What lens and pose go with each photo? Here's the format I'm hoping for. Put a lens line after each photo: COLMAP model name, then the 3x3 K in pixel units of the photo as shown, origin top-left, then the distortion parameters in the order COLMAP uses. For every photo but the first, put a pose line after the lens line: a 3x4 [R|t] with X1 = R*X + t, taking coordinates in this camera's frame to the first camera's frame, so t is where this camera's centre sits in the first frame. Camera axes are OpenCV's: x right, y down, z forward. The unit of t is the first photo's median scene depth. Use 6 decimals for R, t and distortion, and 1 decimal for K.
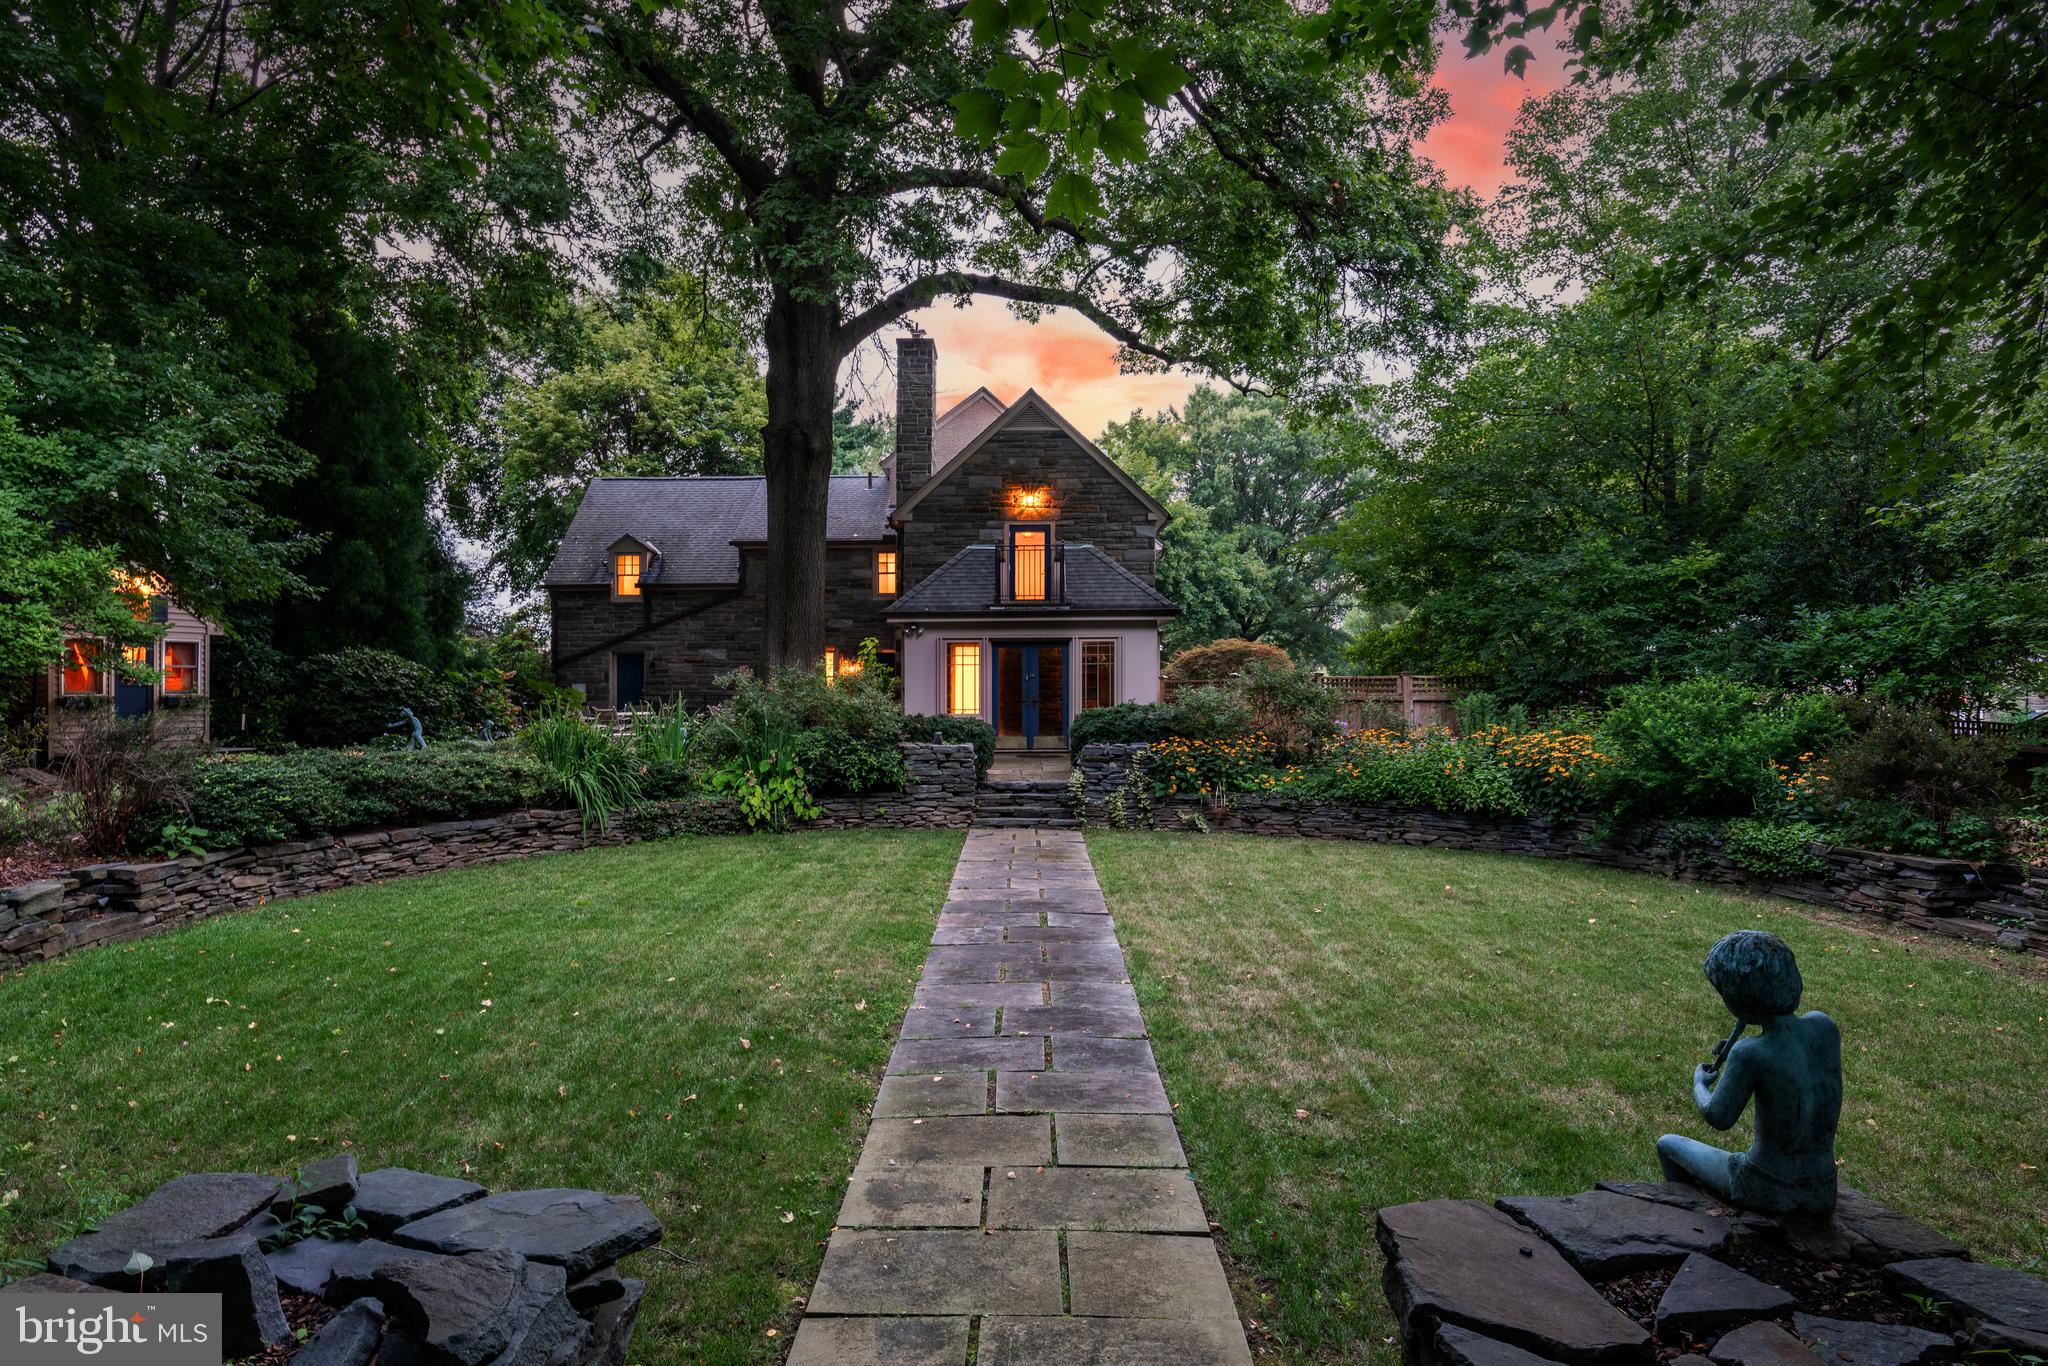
lens RADIAL K [[1264.6, 0, 1024.0], [0, 1264.6, 683.0], [0, 0, 1]] dist [0.005172, -0.001283]
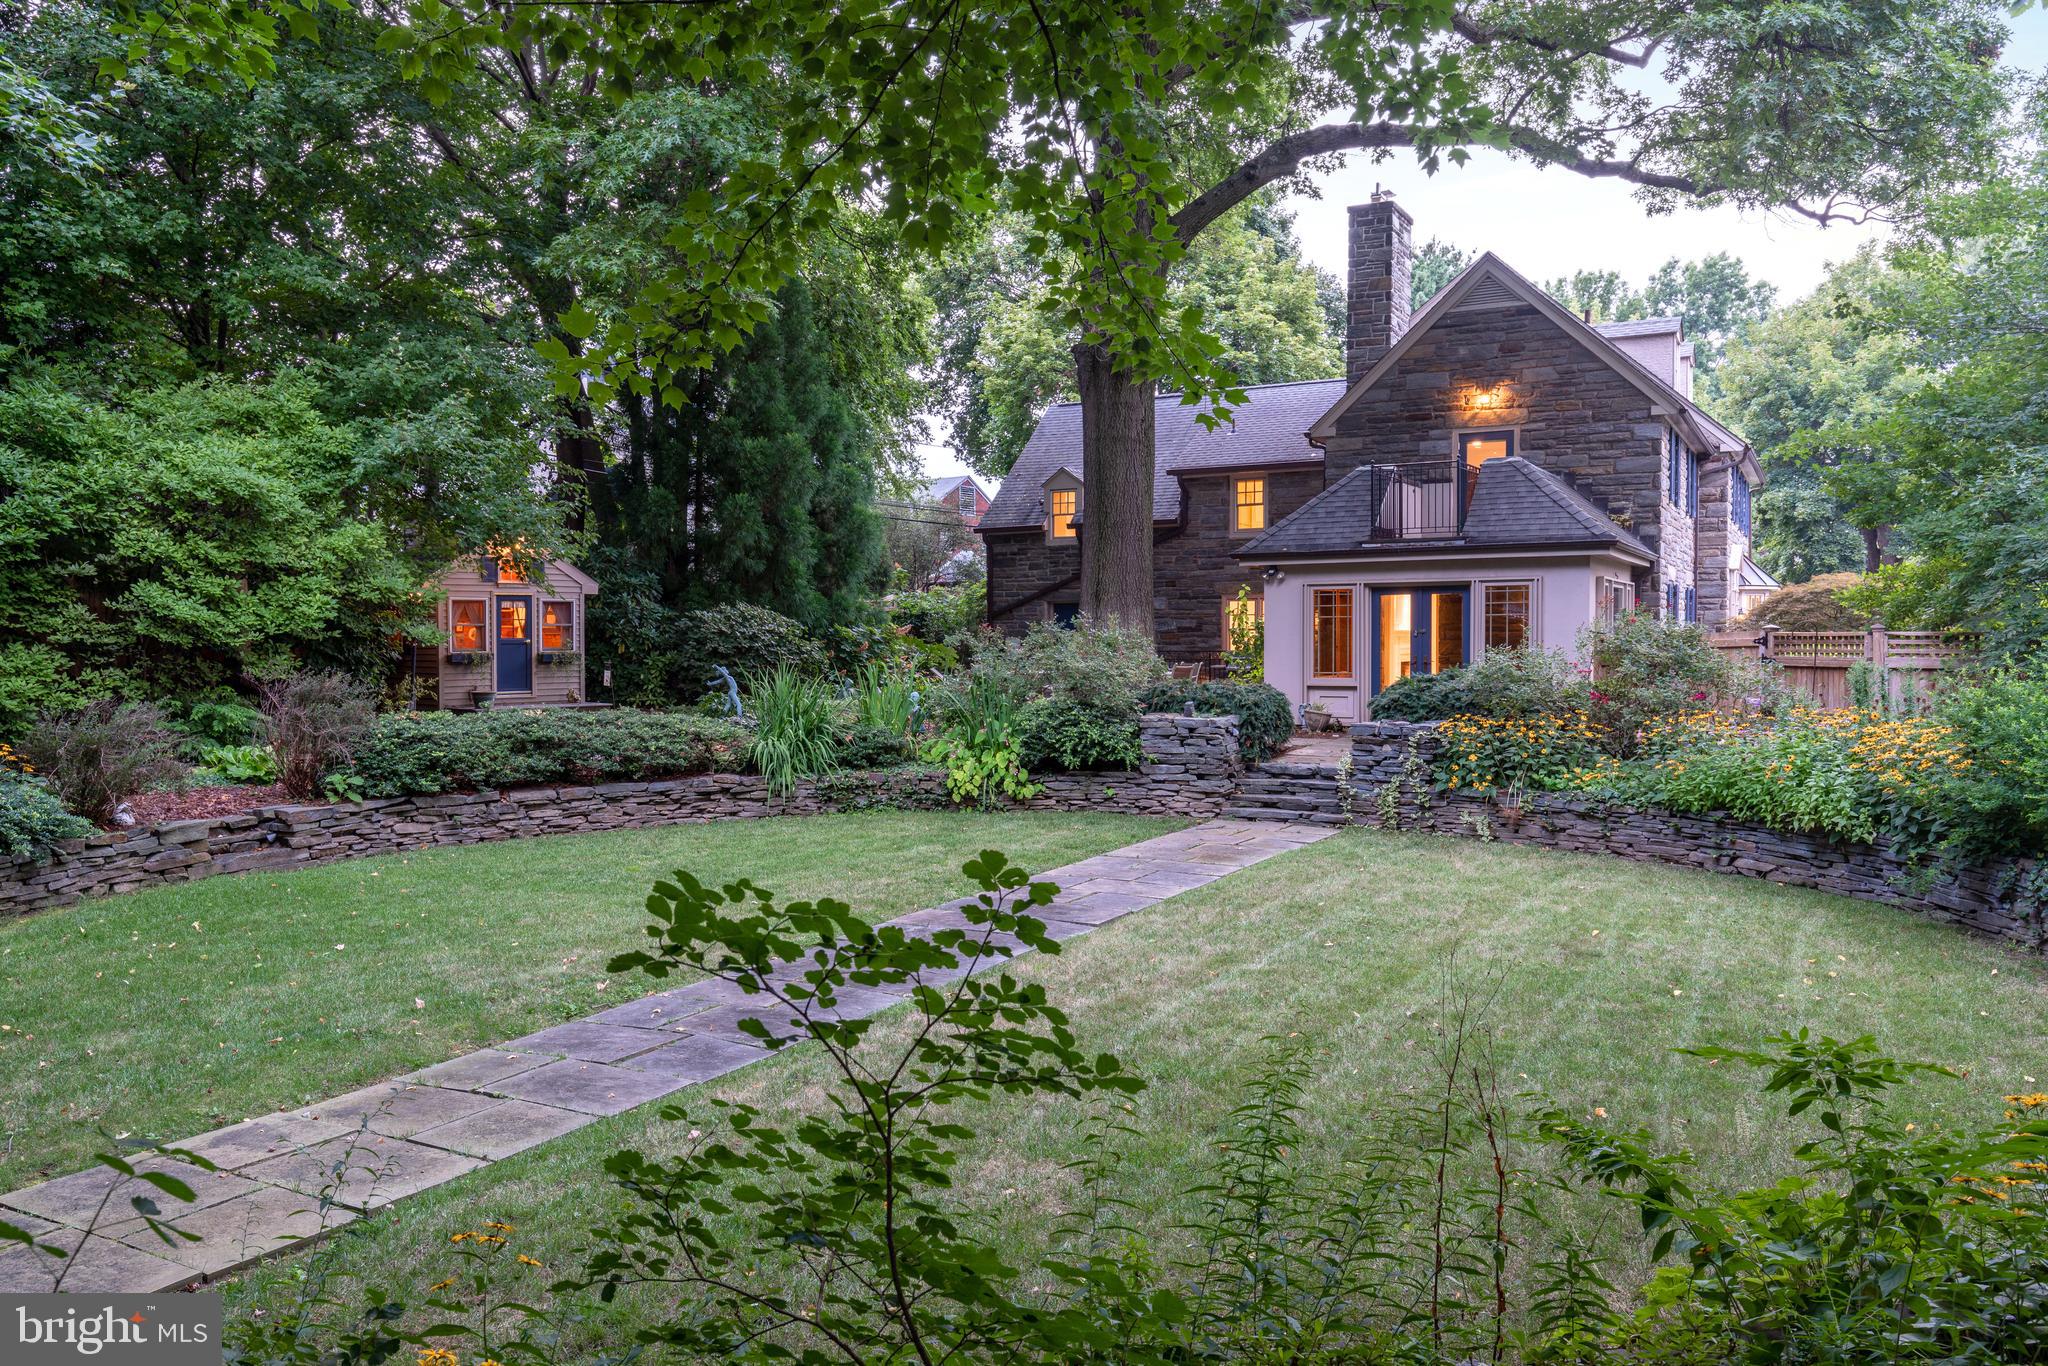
lens RADIAL K [[1563.6, 0, 1024.0], [0, 1563.6, 683.0], [0, 0, 1]] dist [-0.002433, 0.002707]
pose [[0.882163, 0.013760, -0.470743, 0.355577], [0.002486, 0.999423, 0.033872, -0.009750], [0.470937, -0.031051, 0.881620, 0.044848]]
